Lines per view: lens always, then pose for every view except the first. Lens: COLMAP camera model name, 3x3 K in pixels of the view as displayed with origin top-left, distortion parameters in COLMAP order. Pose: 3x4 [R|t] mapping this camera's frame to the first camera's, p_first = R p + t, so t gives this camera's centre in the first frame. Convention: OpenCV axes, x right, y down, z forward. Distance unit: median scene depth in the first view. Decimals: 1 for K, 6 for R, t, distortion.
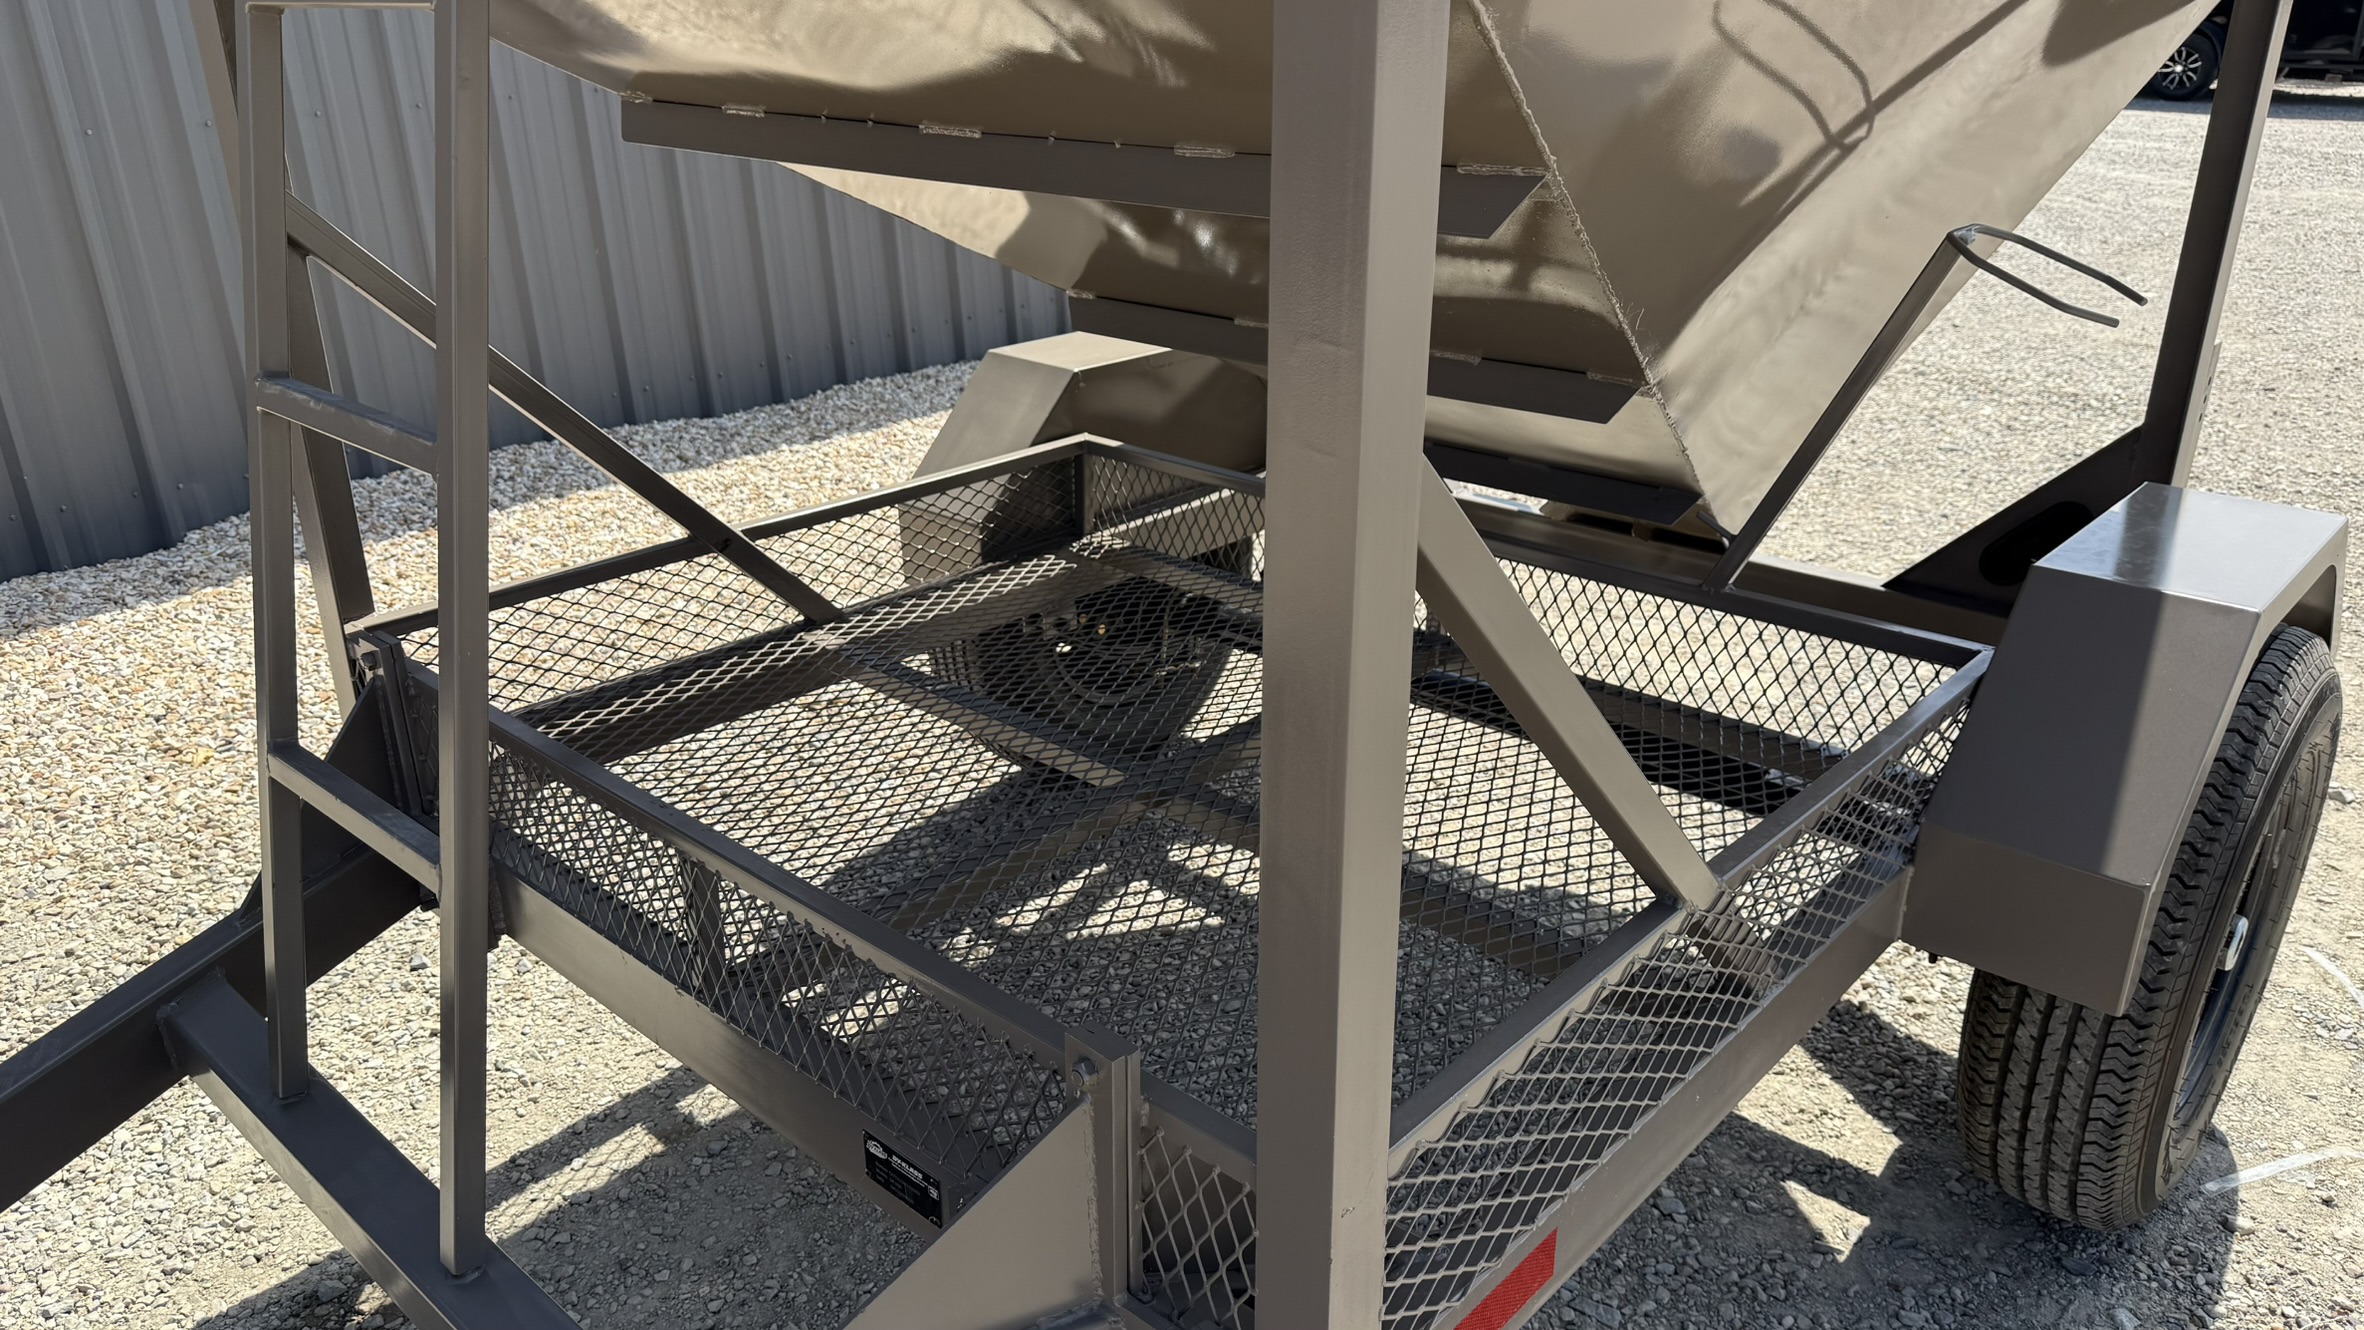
lens RADIAL K [[1690.6, 0, 1171.9], [0, 1690.6, 626.0], [0, 0, 1]] dist [0.039722, -0.062409]
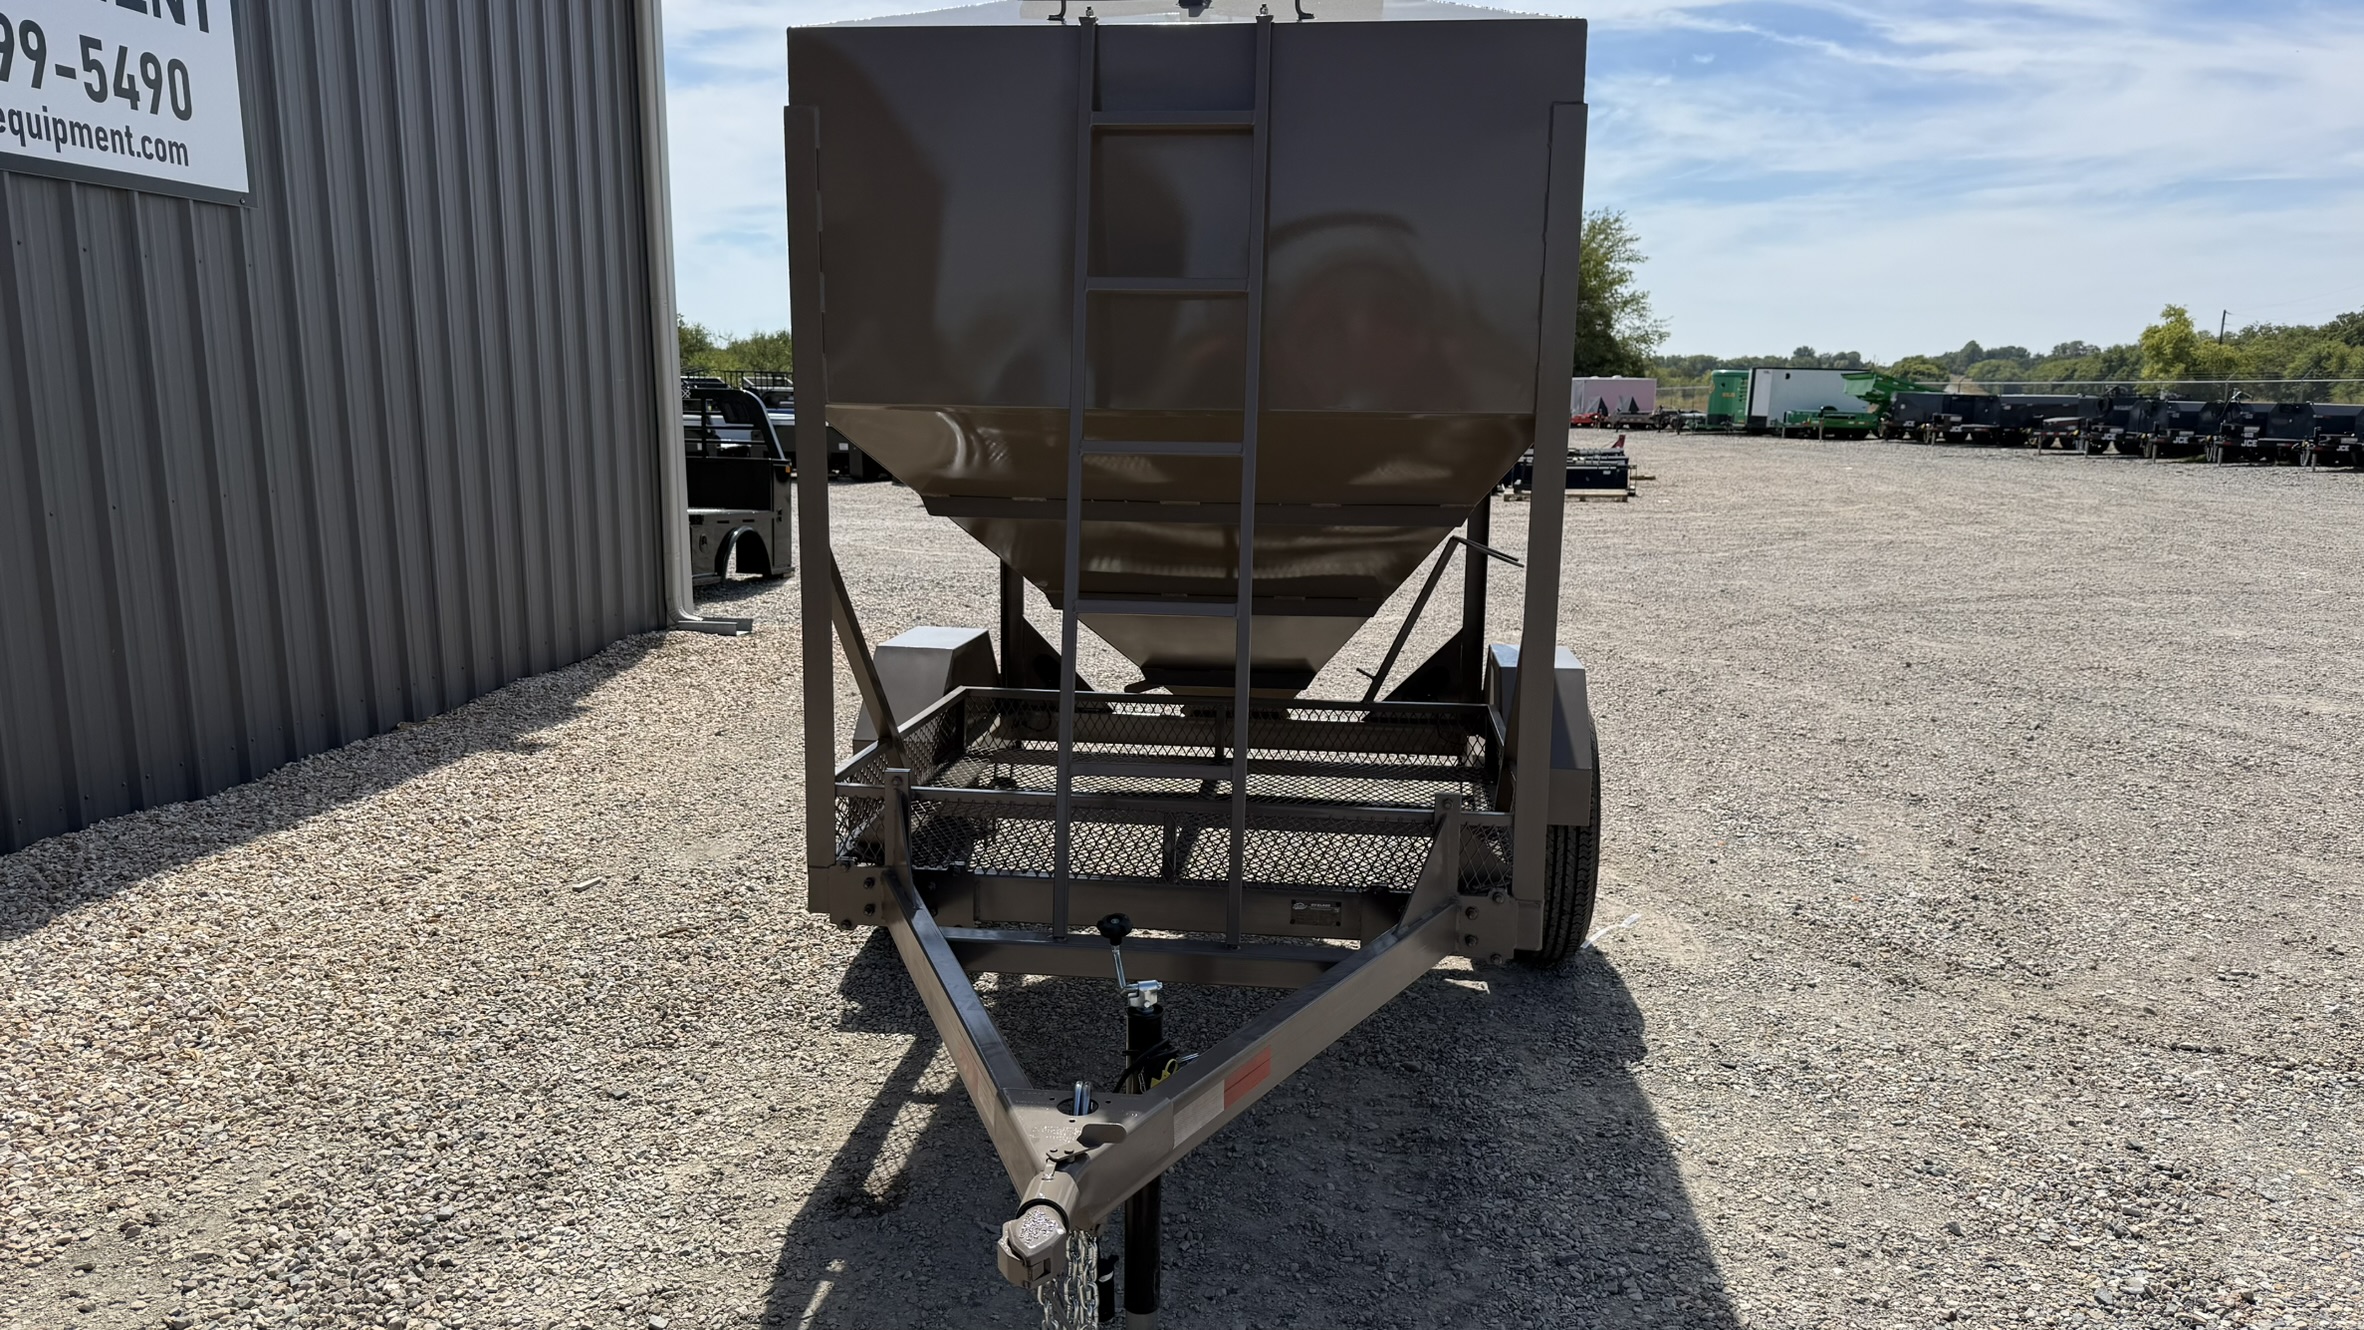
lens RADIAL K [[1651.8, 0, 1182.0], [0, 1651.8, 665.0], [0, 0, 1]] dist [0.035218, -0.057059]
pose [[0.804729, -0.076794, 0.588654, -1.034441], [0.198263, 0.969429, -0.144569, 0.176764], [-0.559556, 0.233047, 0.795353, -0.511726]]
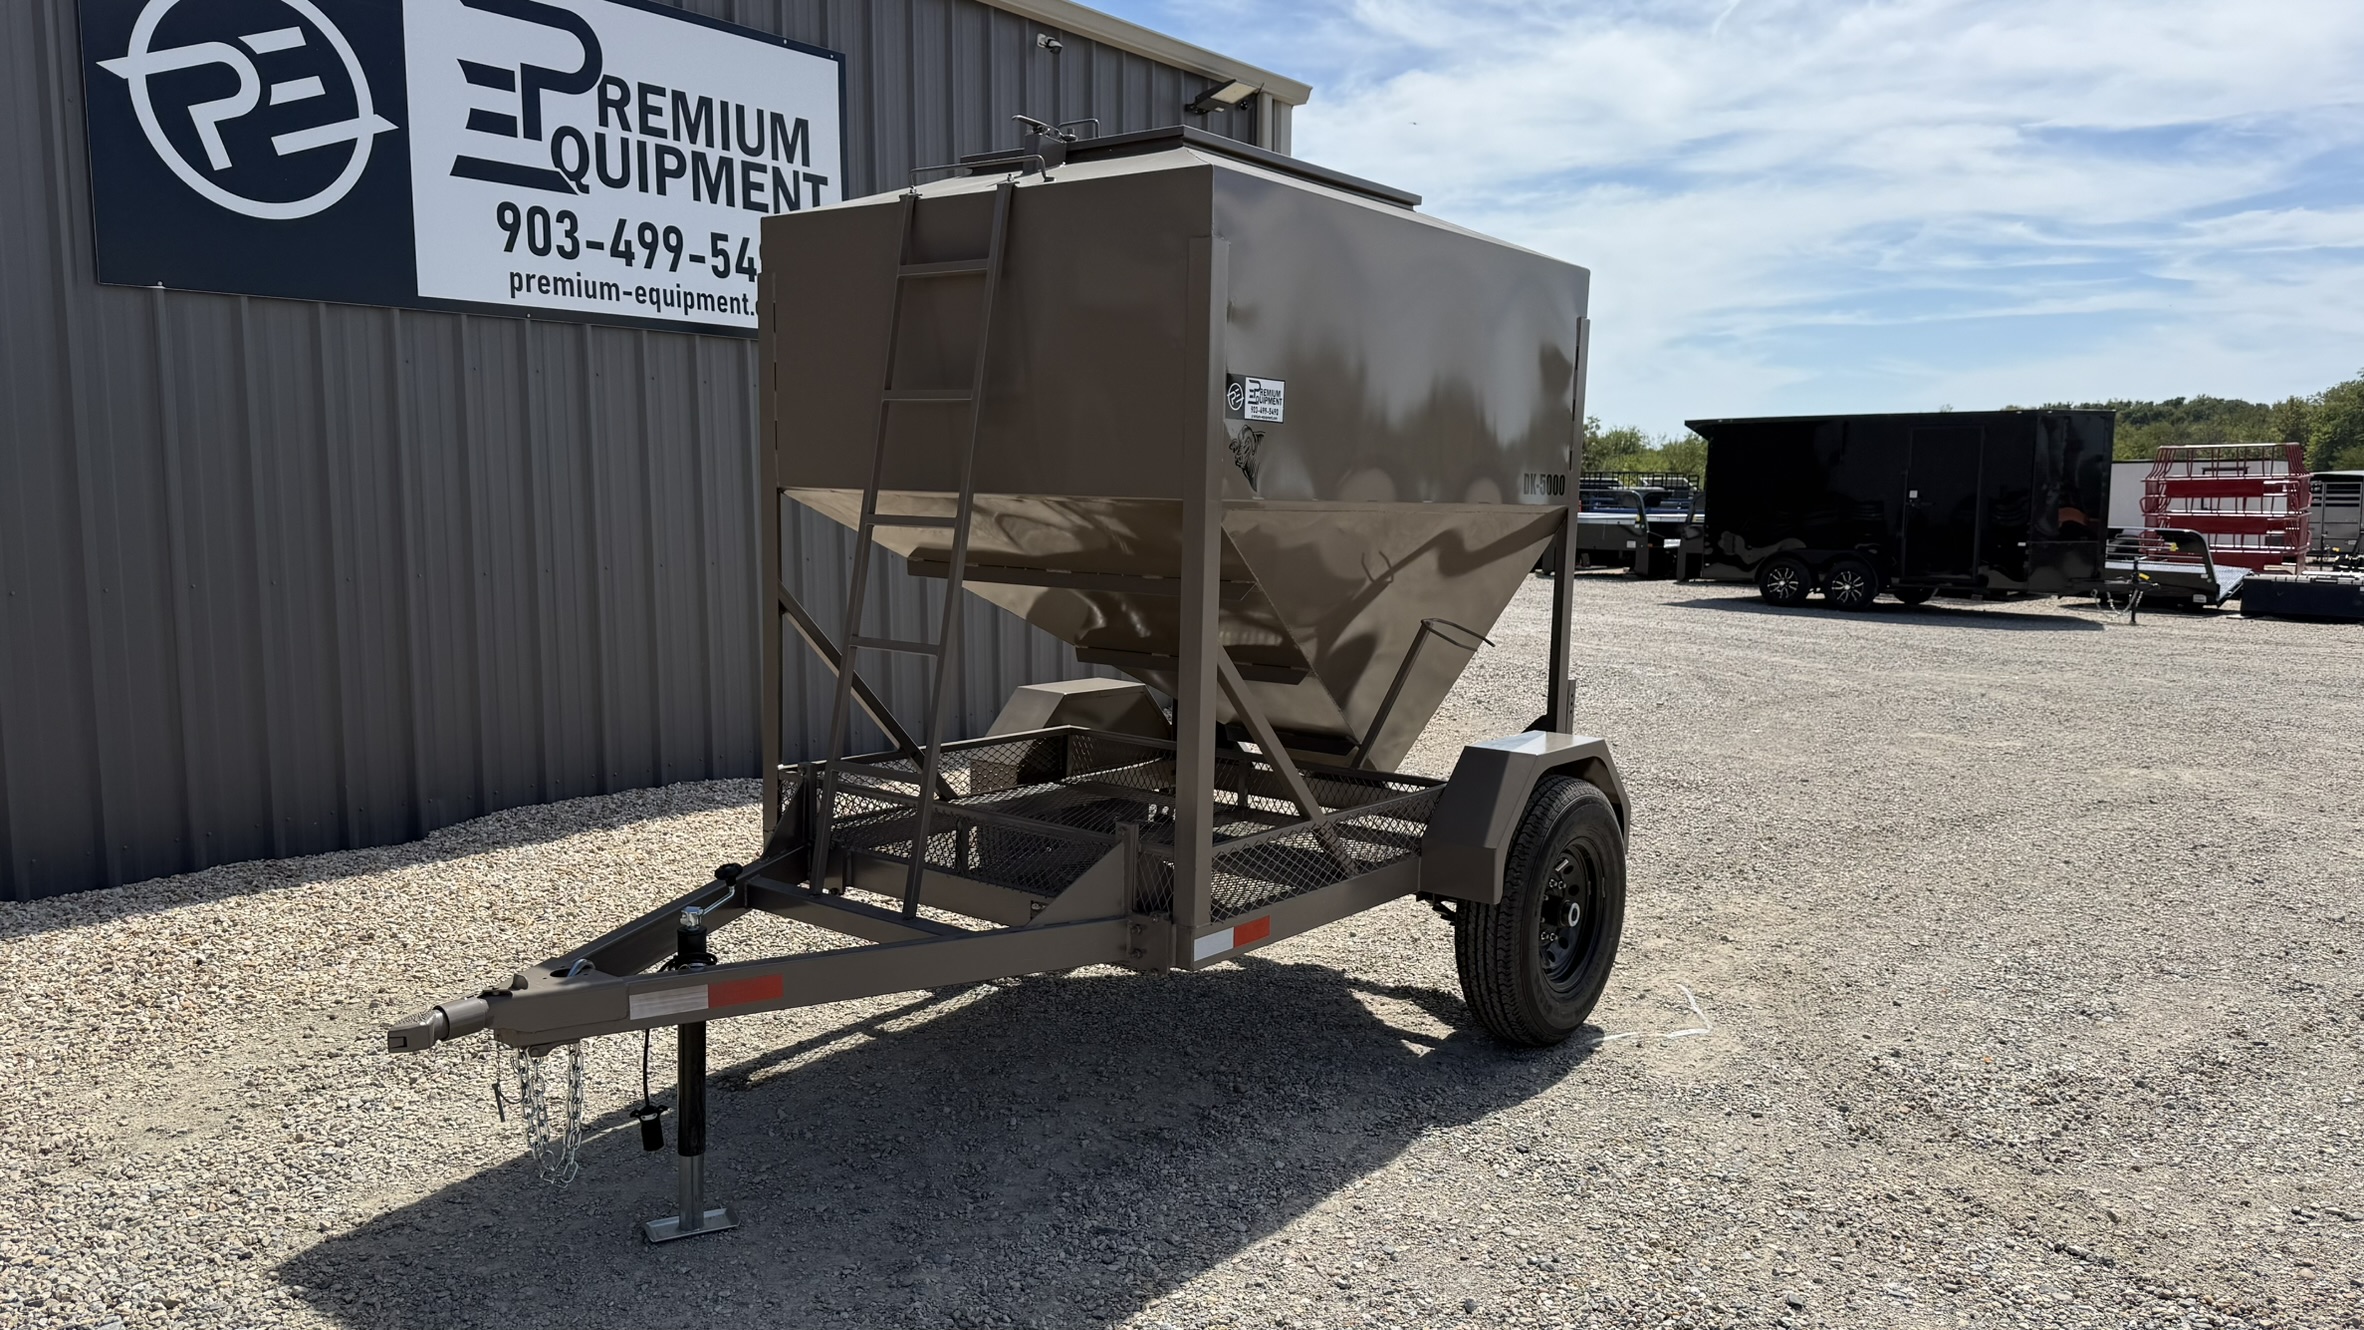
lens RADIAL K [[1651.8, 0, 1182.0], [0, 1651.8, 665.0], [0, 0, 1]] dist [0.035218, -0.057059]
pose [[0.995636, 0.019436, 0.091278, -0.118909], [0.004891, 0.965862, -0.259011, 0.399899], [-0.093196, 0.258327, 0.961552, -1.118099]]
